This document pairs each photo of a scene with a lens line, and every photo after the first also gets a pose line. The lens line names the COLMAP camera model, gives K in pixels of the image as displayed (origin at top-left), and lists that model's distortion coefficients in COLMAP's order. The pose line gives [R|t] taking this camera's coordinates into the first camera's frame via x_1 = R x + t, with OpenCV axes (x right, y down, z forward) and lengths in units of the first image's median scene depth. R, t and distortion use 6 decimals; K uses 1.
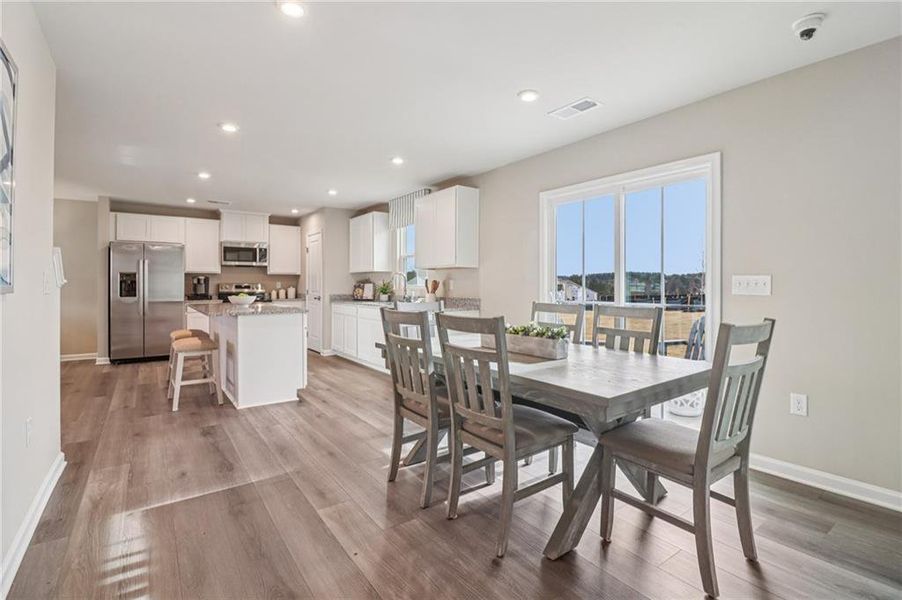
lens RADIAL K [[425.9, 0, 451.2], [0, 425.9, 283.5], [0, 0, 1]] dist [0.000835, -0.012481]
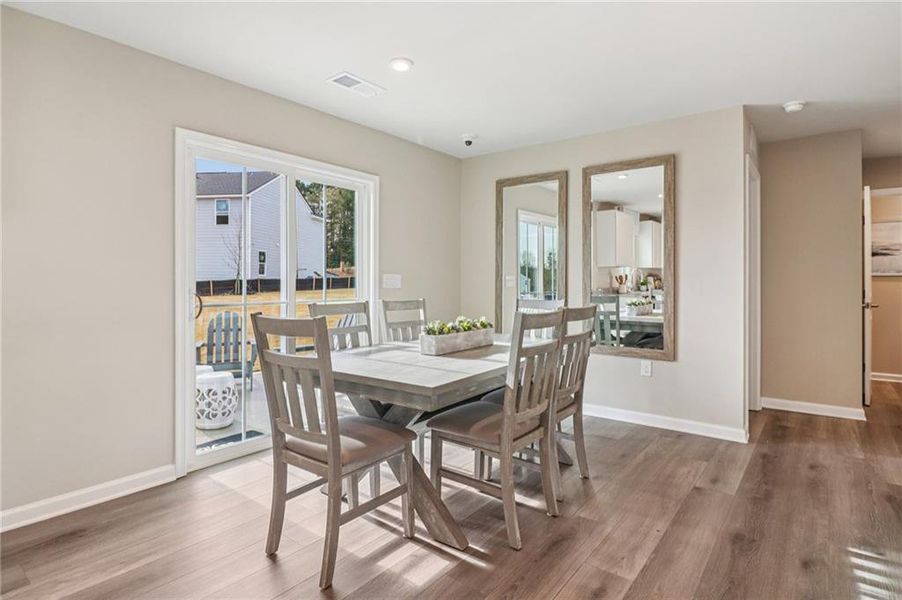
lens RADIAL K [[466.4, 0, 456.3], [0, 466.4, 286.2], [0, 0, 1]] dist [-0.001254, -0.001032]
pose [[-0.286892, -0.010833, 0.957902, -0.321197], [-0.005756, 0.999938, 0.009584, 0.001452], [-0.957946, -0.002764, -0.286937, 0.487594]]
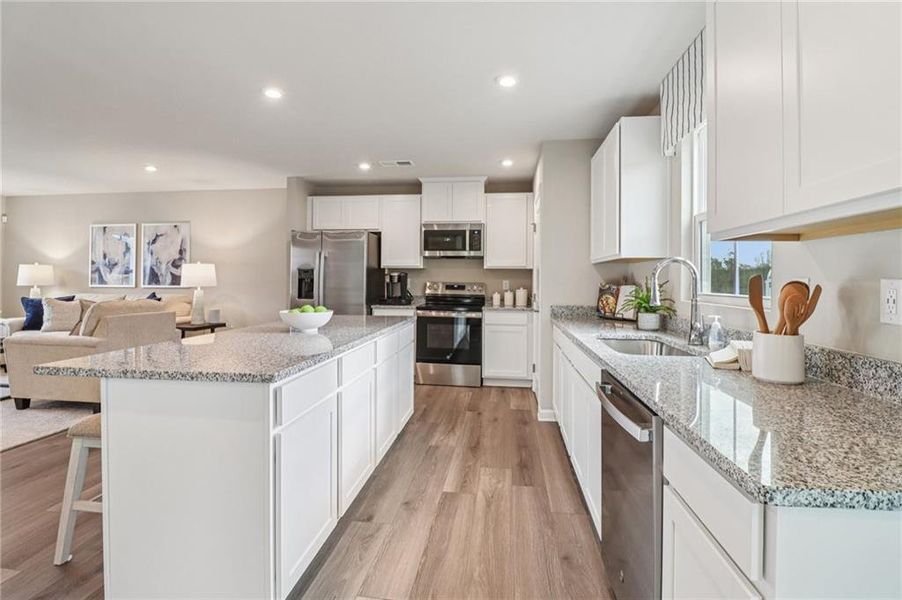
lens RADIAL K [[425.9, 0, 451.2], [0, 425.9, 283.5], [0, 0, 1]] dist [0.000835, -0.012481]
pose [[0.730906, 0.010414, -0.682399, -0.014172], [-0.004171, 0.999933, 0.010793, -0.006448], [0.682466, -0.005042, 0.730900, 0.540410]]
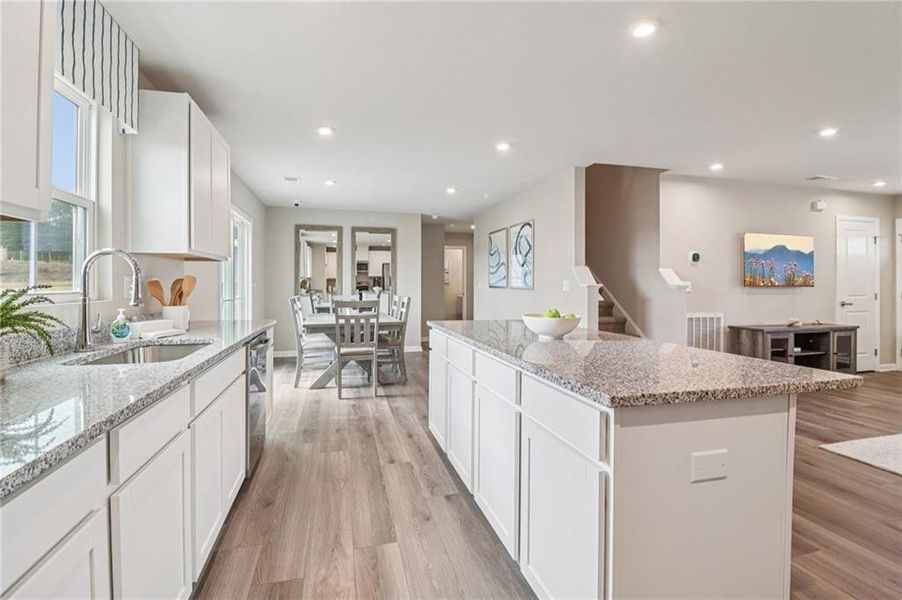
lens RADIAL K [[425.9, 0, 451.2], [0, 425.9, 283.5], [0, 0, 1]] dist [0.000835, -0.012481]
pose [[-0.934120, -0.000565, 0.356959, -0.398116], [-0.003525, 0.999965, -0.007643, 0.000967], [-0.356942, -0.008397, -0.934089, 1.052291]]
